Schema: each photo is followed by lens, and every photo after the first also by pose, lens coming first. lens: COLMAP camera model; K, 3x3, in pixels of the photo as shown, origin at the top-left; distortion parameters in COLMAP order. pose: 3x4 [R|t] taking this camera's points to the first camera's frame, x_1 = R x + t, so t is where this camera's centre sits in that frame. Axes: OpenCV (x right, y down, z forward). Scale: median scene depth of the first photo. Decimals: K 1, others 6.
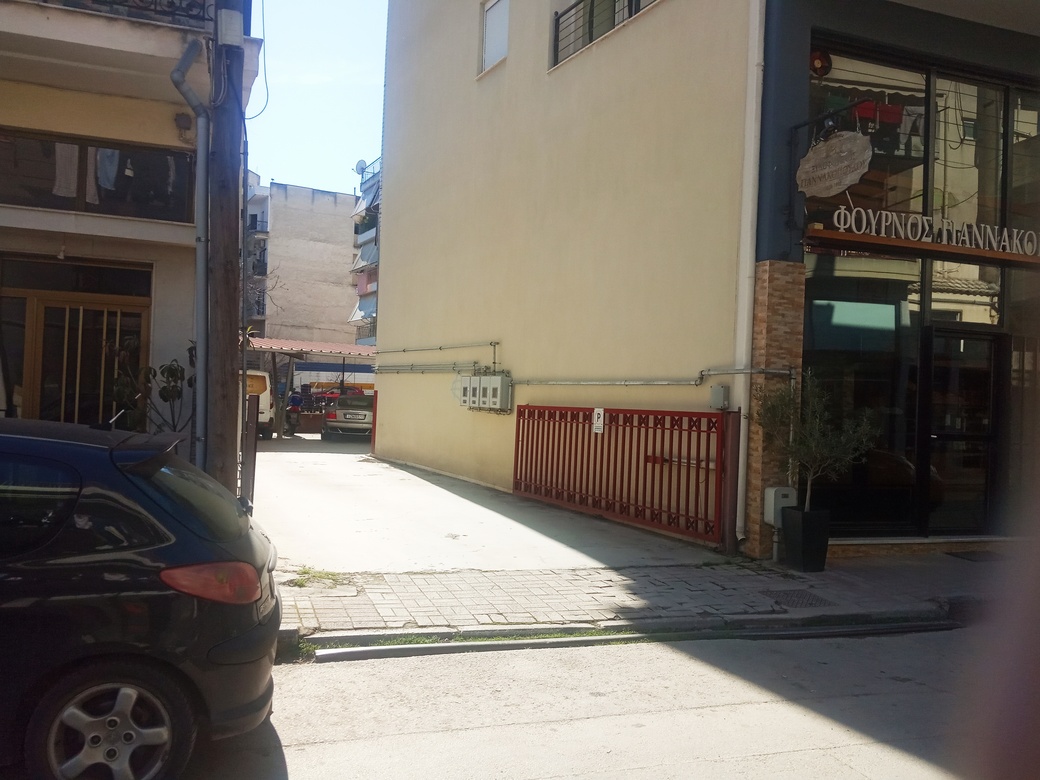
lens RADIAL K [[817.8, 0, 520.0], [0, 817.8, 390.0], [0, 0, 1]] dist [0.143734, -0.203976]
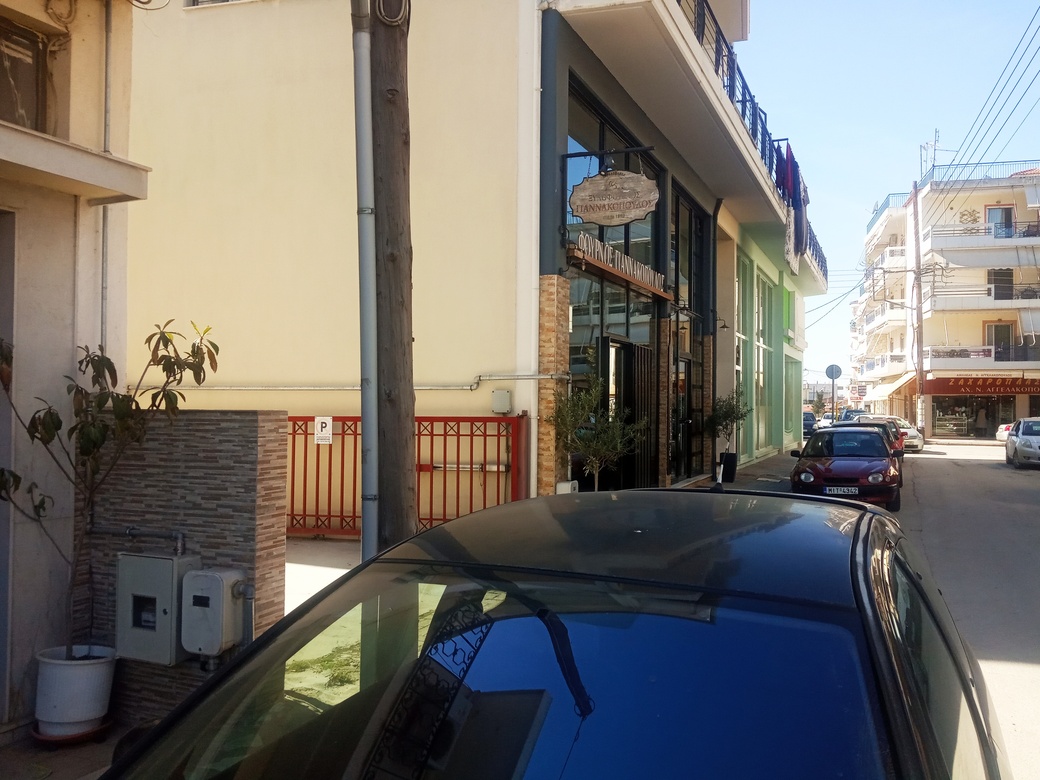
lens RADIAL K [[817.8, 0, 520.0], [0, 817.8, 390.0], [0, 0, 1]] dist [0.143734, -0.203976]
pose [[0.683507, -0.021960, 0.729614, -0.513612], [0.012923, 0.999755, 0.017985, -0.024834], [-0.729830, -0.002864, 0.683623, 0.292374]]
